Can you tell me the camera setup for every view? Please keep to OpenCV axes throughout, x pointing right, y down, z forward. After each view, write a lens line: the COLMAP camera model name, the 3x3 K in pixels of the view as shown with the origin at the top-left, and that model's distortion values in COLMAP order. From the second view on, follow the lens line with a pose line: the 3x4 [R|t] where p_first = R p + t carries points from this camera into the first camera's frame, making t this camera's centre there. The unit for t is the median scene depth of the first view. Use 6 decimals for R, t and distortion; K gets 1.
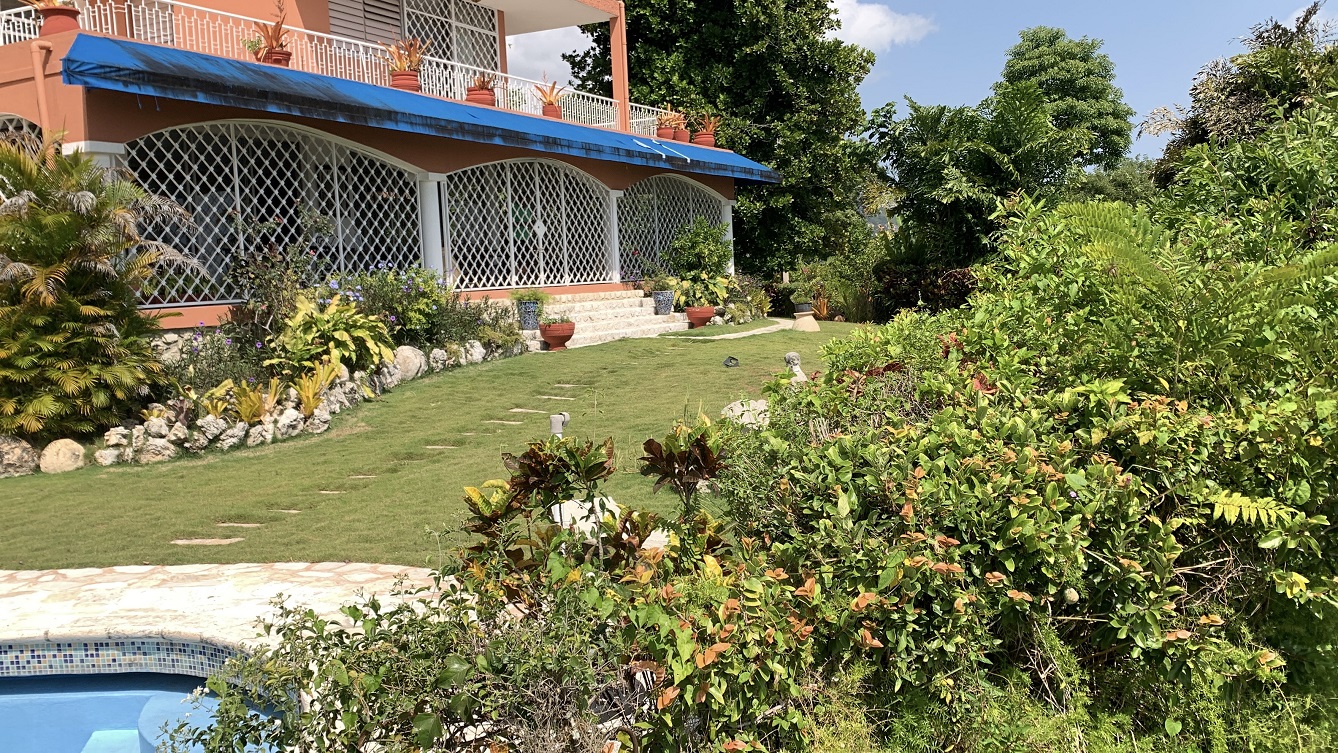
lens RADIAL K [[1197.7, 0, 656.5], [0, 1197.7, 380.4], [0, 0, 1]] dist [0.161811, -0.413090]
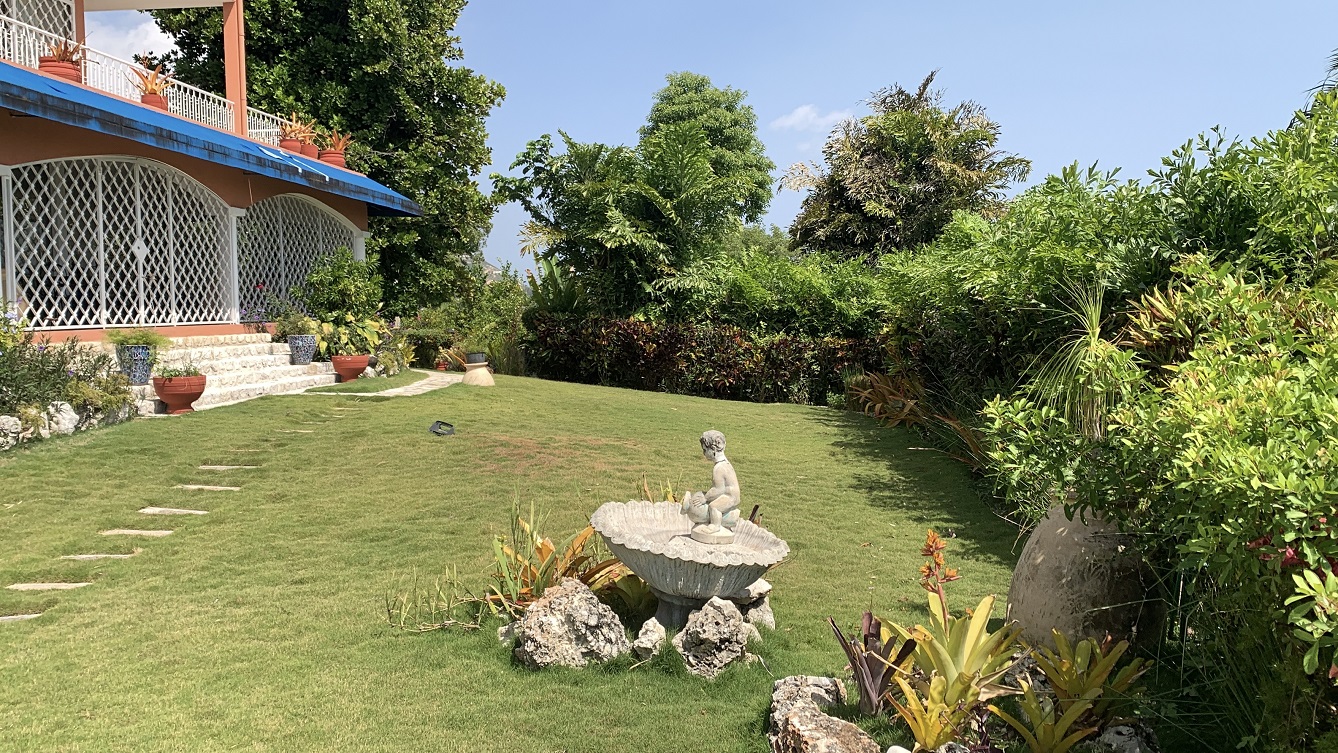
lens RADIAL K [[1175.0, 0, 649.7], [0, 1175.0, 367.7], [0, 0, 1]] dist [0.086317, -0.186290]
pose [[0.934388, 0.007748, 0.356172, -0.066486], [0.010419, 0.998742, -0.049060, -0.013083], [-0.356103, 0.049551, 0.933132, 0.204615]]
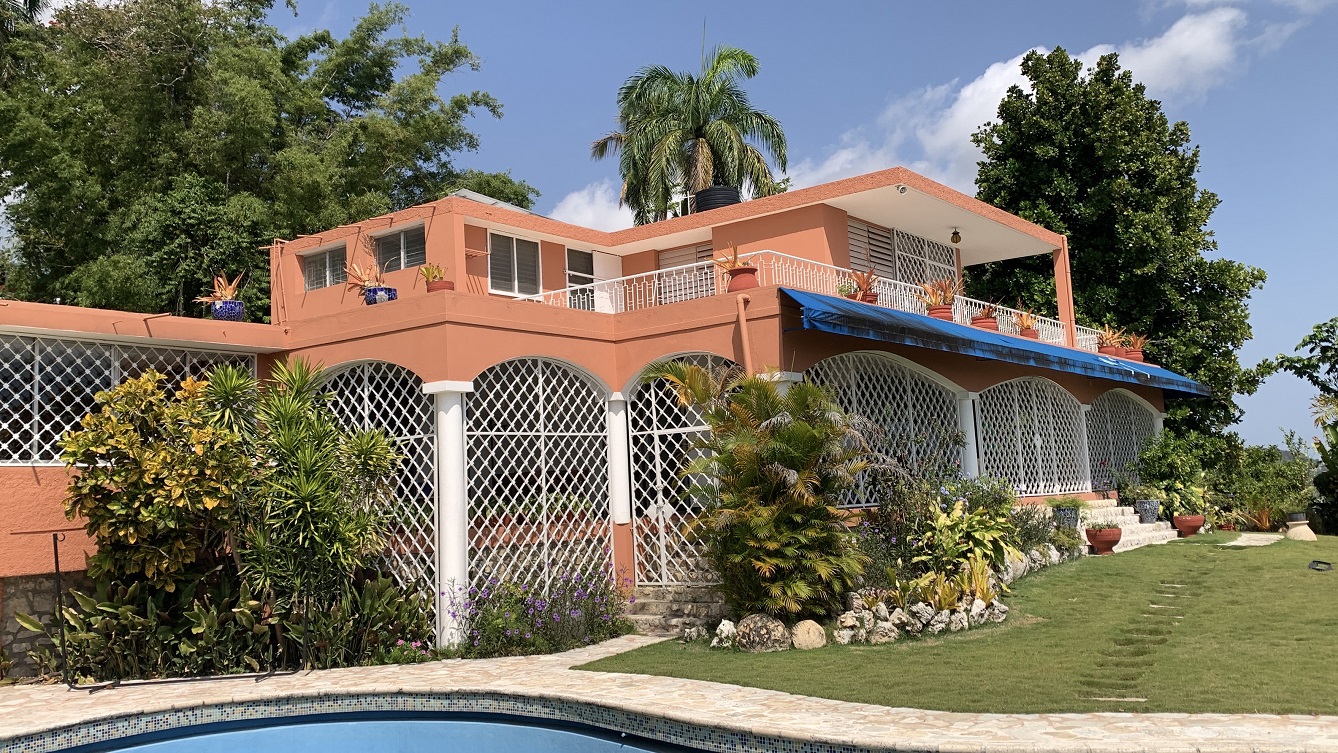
lens RADIAL K [[1210.8, 0, 636.2], [0, 1210.8, 332.1], [0, 0, 1]] dist [0.077974, -0.134304]
pose [[0.982220, -0.025705, -0.185963, -0.258726], [-0.015164, 0.976481, -0.215068, 0.019470], [0.187118, 0.214065, 0.958730, -0.138429]]
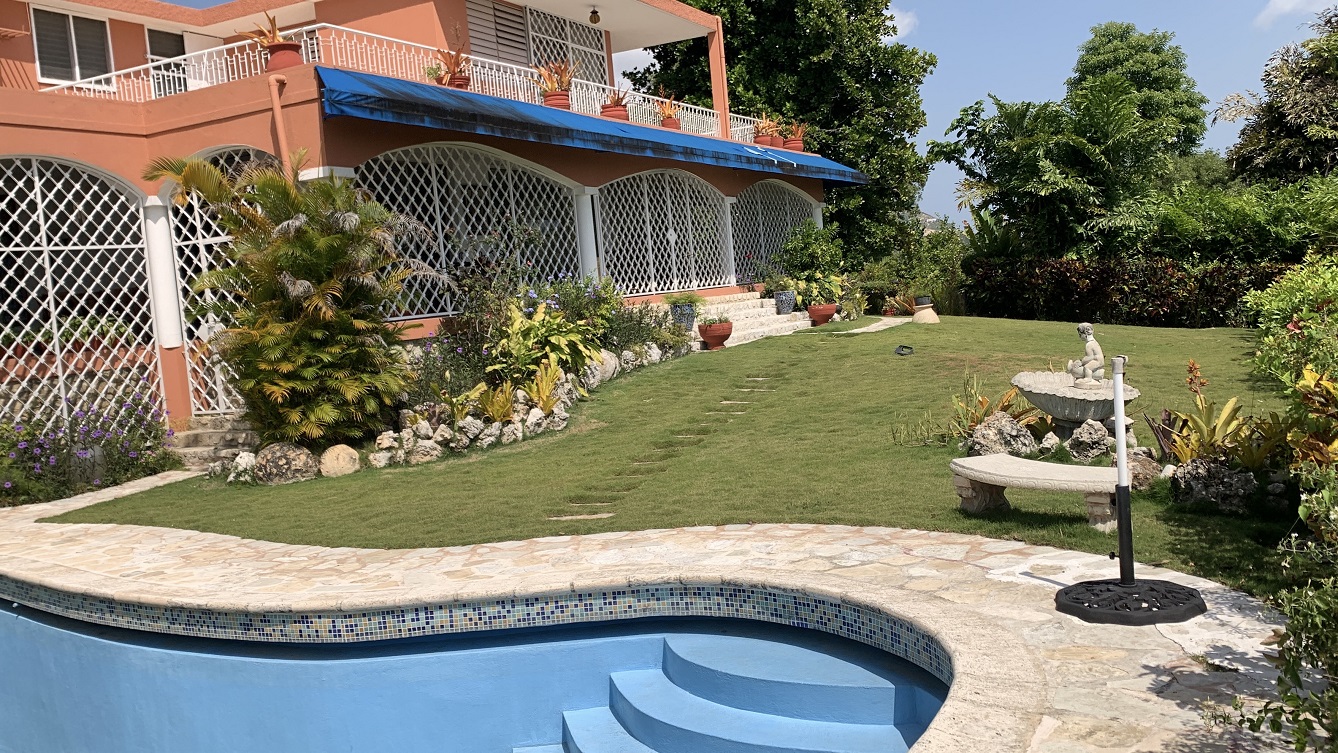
lens RADIAL K [[1204.0, 0, 647.8], [0, 1204.0, 362.9], [0, 0, 1]] dist [0.166668, -0.426529]
pose [[0.998913, -0.046583, 0.001368, -0.131749], [0.046603, 0.998529, -0.027707, 0.011467], [-0.000075, 0.027741, 0.999615, -0.040109]]
